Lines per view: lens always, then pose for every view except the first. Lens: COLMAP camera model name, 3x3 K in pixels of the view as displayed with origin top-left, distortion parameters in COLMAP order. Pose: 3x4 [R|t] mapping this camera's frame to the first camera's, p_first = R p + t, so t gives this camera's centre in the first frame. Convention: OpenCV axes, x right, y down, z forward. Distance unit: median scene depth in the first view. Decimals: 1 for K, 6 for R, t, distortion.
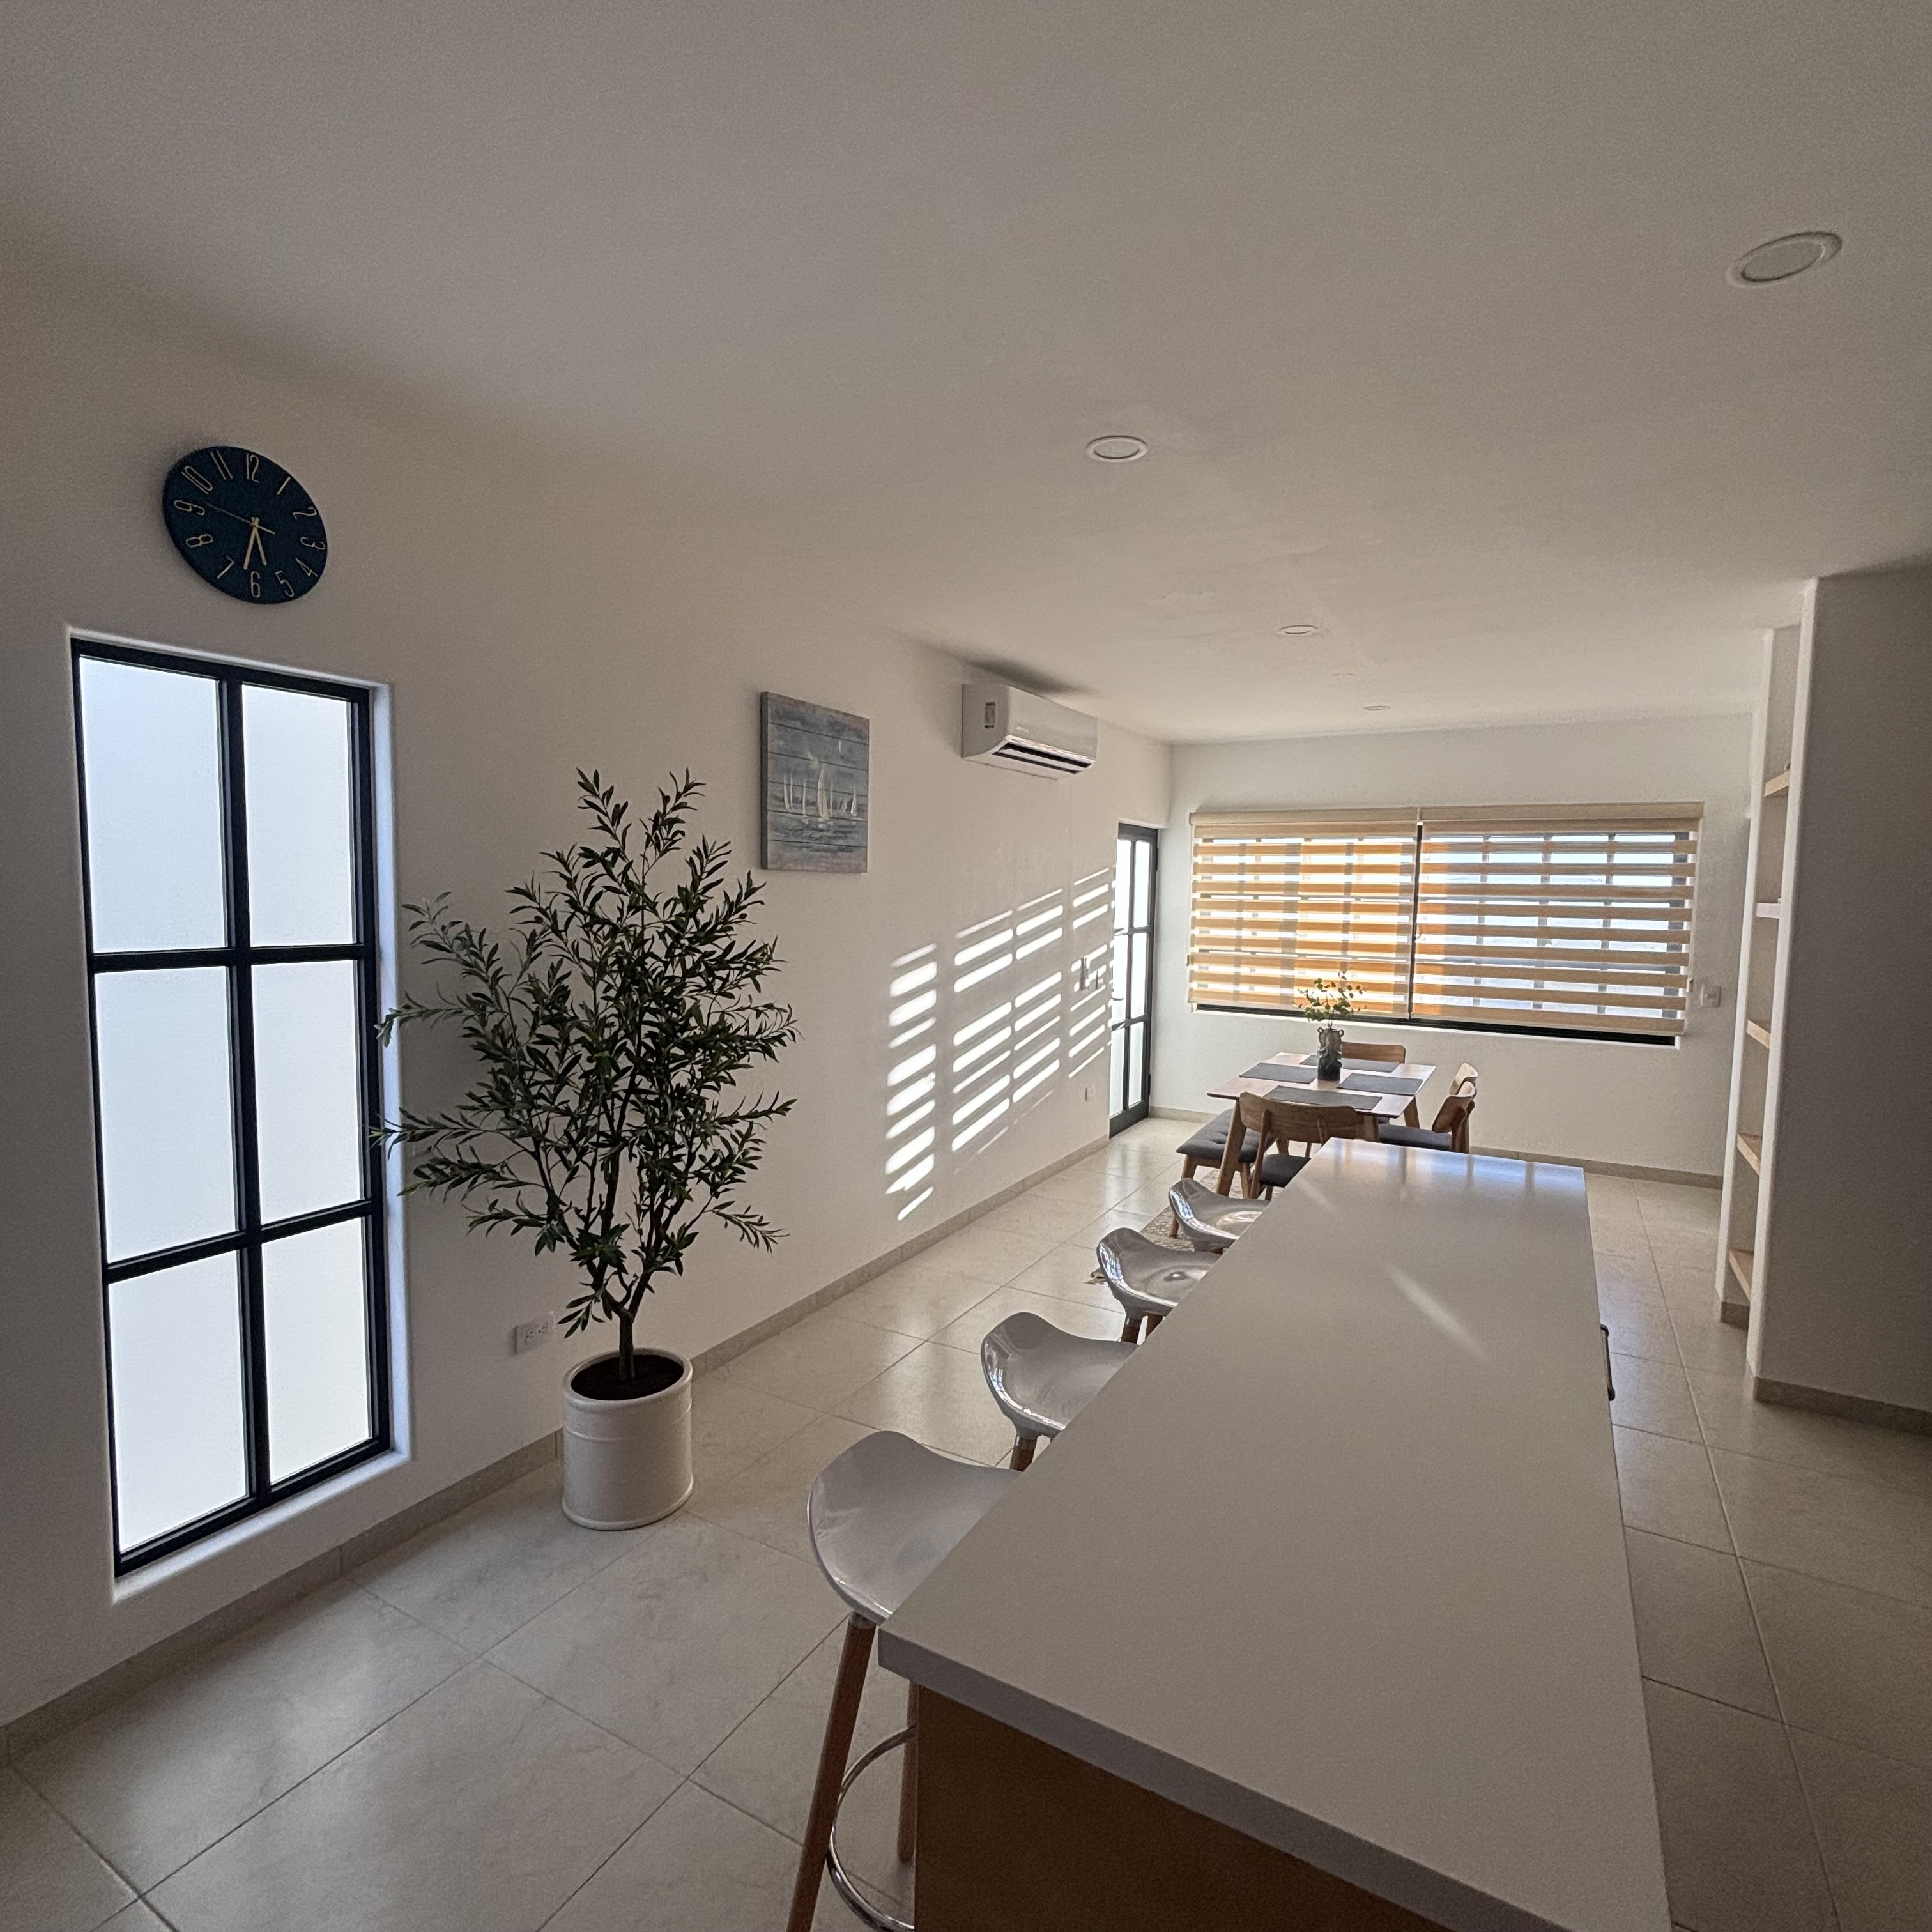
lens RADIAL K [[1029.9, 0, 981.1], [0, 1029.9, 967.7], [0, 0, 1]] dist [0.014120, -0.007220]
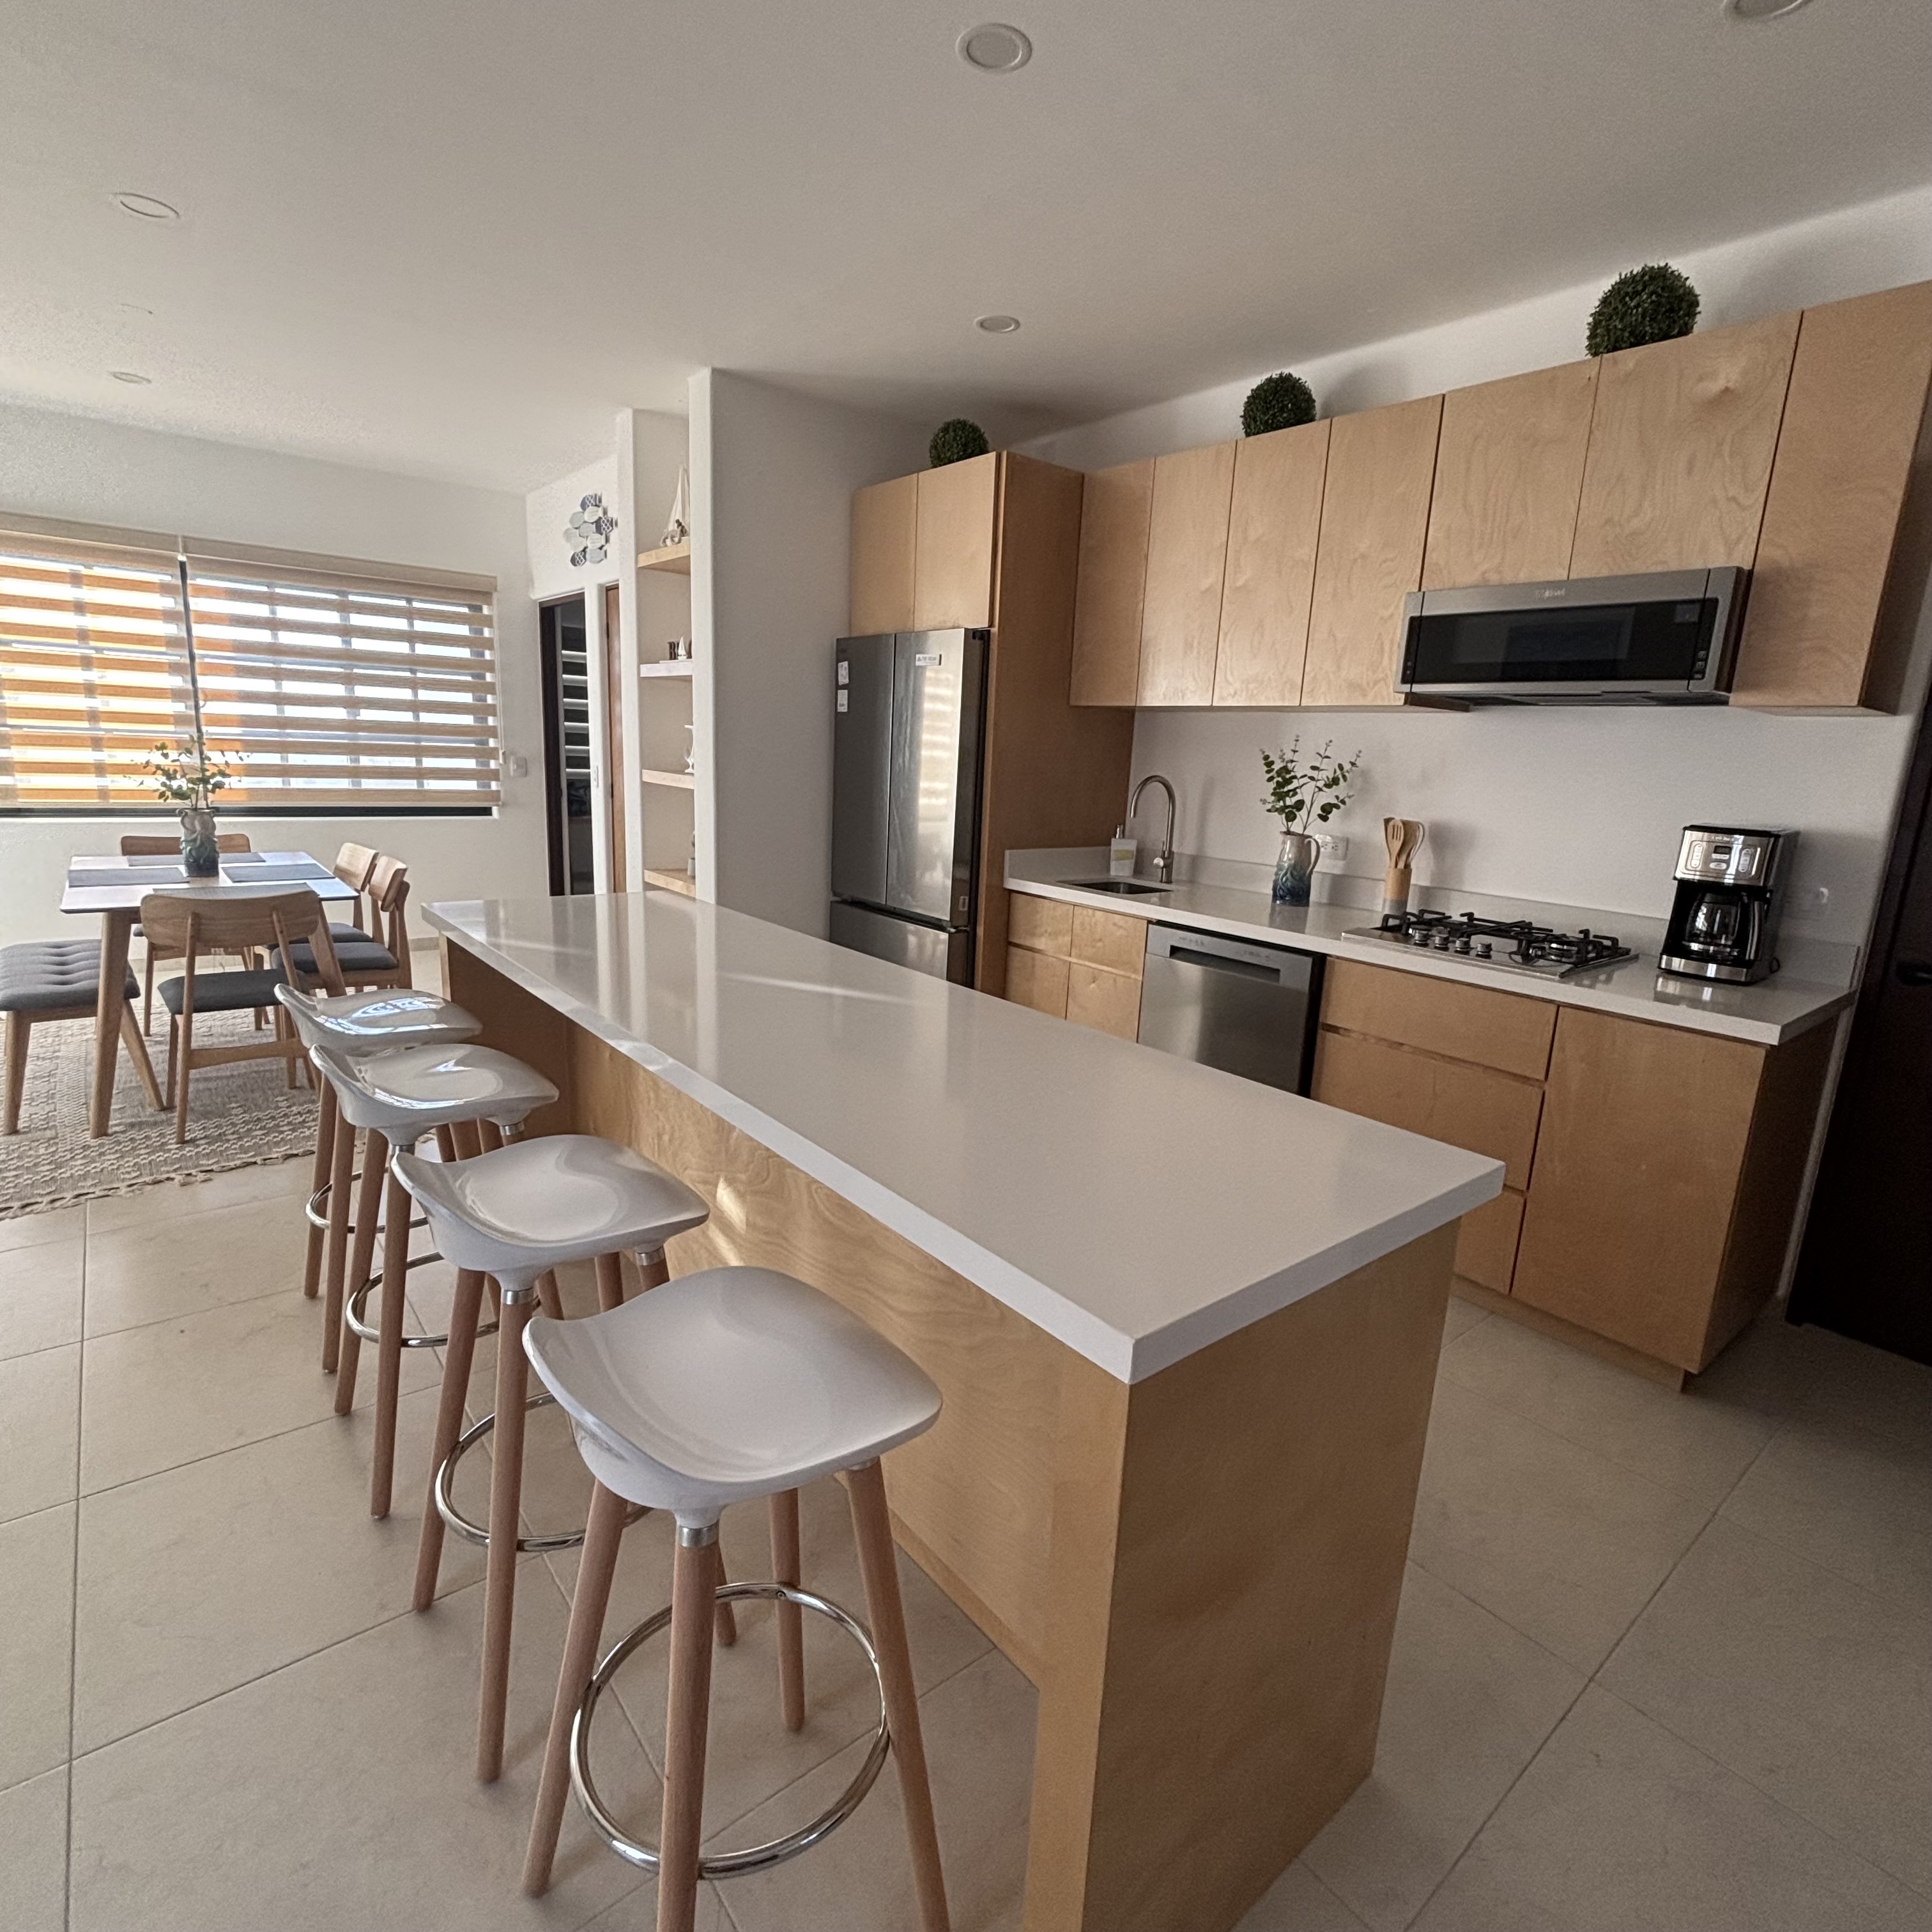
lens RADIAL K [[1039.8, 0, 969.5], [0, 1039.8, 961.9], [0, 0, 1]] dist [0.001824, 0.000395]
pose [[0.374744, -0.191568, 0.907121, -0.276119], [0.030927, 0.980459, 0.194279, 0.059746], [-0.926612, -0.044750, 0.373346, 0.284388]]
